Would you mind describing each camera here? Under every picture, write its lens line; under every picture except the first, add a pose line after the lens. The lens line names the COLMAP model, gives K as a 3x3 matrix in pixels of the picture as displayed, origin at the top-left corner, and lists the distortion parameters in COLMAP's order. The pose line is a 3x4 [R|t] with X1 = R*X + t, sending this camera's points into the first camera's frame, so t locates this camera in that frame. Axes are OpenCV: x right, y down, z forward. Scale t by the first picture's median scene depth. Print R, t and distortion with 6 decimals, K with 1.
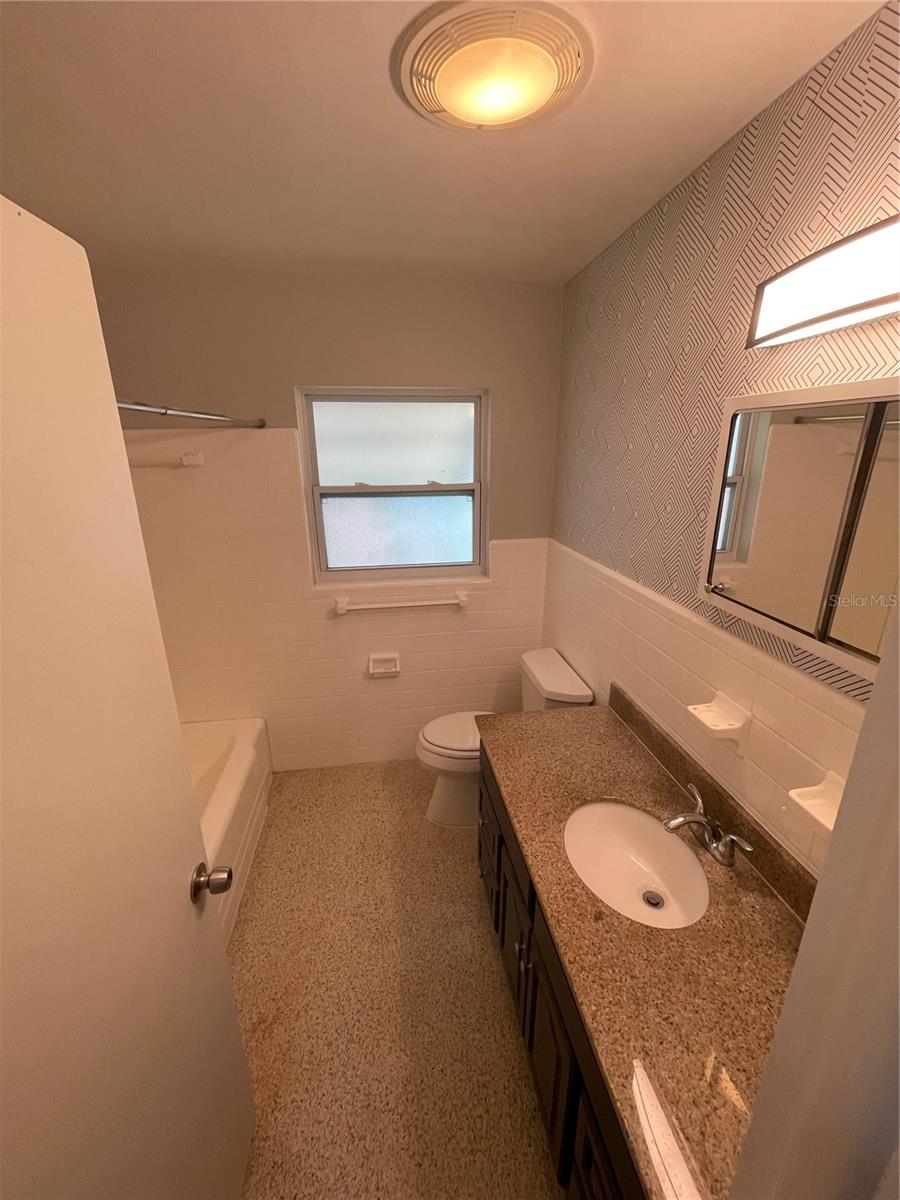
lens RADIAL K [[487.0, 0, 446.1], [0, 487.0, 590.4], [0, 0, 1]] dist [-0.002867, -0.000095]
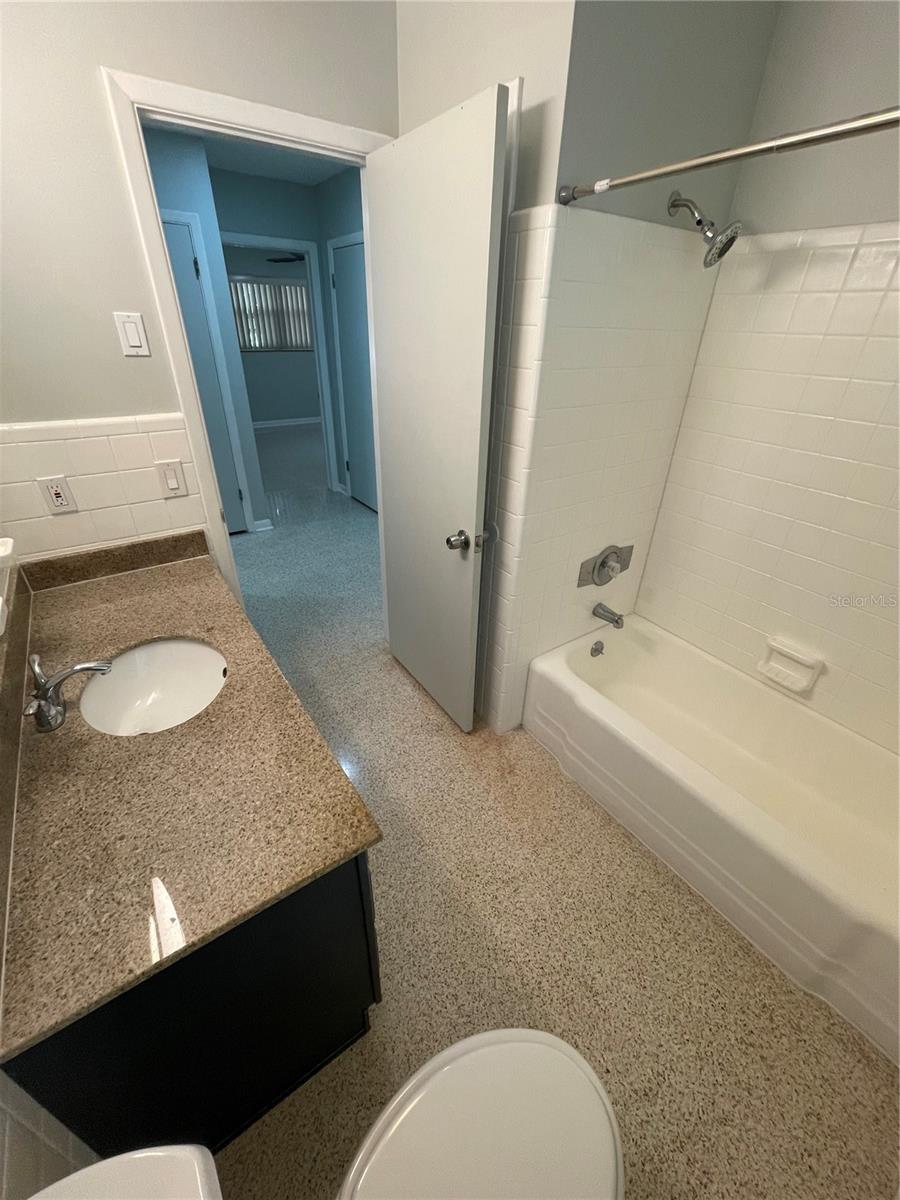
lens RADIAL K [[487.0, 0, 446.3], [0, 487.0, 599.8], [0, 0, 1]] dist [-0.002867, -0.000095]
pose [[-0.893652, 0.216093, -0.393307, 0.160390], [-0.142083, 0.695096, 0.704737, -0.270082], [0.425675, 0.685671, -0.590470, 1.320282]]
